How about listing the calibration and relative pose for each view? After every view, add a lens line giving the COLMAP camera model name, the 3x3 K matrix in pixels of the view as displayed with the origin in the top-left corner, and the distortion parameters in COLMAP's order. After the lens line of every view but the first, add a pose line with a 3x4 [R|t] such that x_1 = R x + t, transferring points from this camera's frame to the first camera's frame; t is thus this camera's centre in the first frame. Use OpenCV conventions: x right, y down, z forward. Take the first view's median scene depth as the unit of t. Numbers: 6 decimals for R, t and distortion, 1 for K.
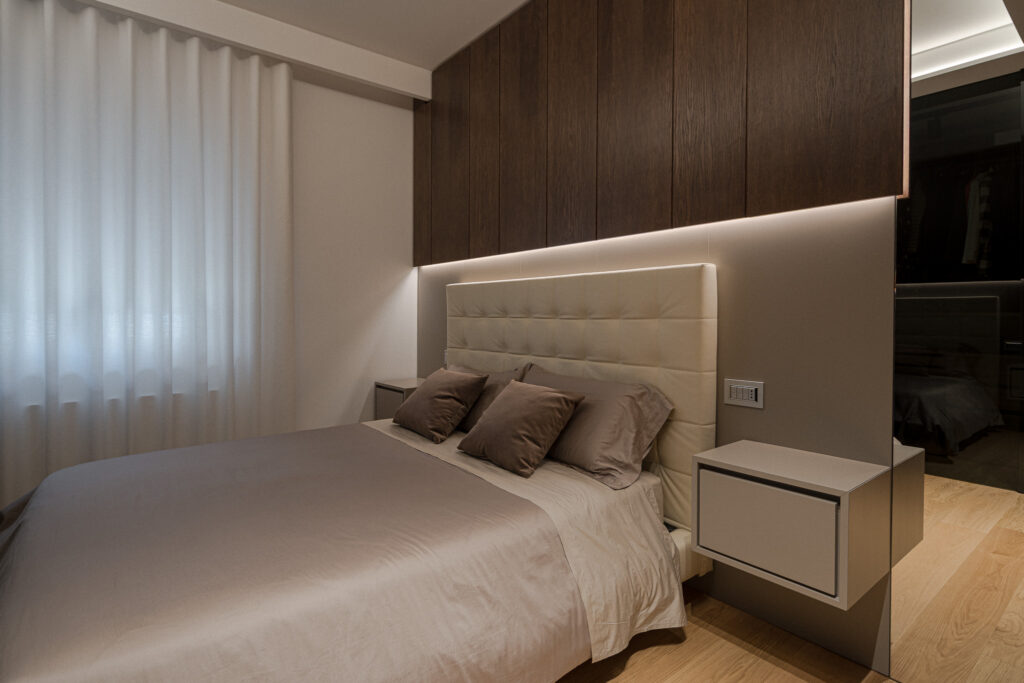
lens RADIAL K [[527.6, 0, 557.8], [0, 527.6, 321.2], [0, 0, 1]] dist [-0.002106, -0.001123]
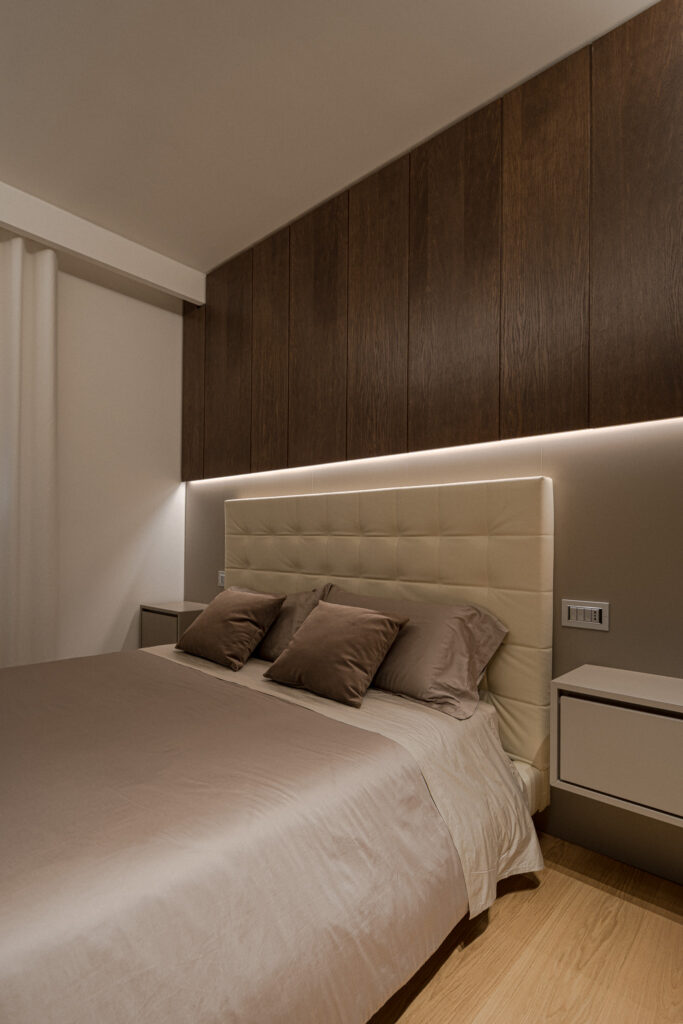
lens RADIAL K [[527.6, 0, 340.4], [0, 527.6, 543.1], [0, 0, 1]] dist [-0.002106, -0.001123]
pose [[0.995336, 0.016022, 0.095125, -0.163606], [-0.014889, 0.999810, -0.012616, 0.025549], [-0.095309, 0.011141, 0.995385, 0.096753]]
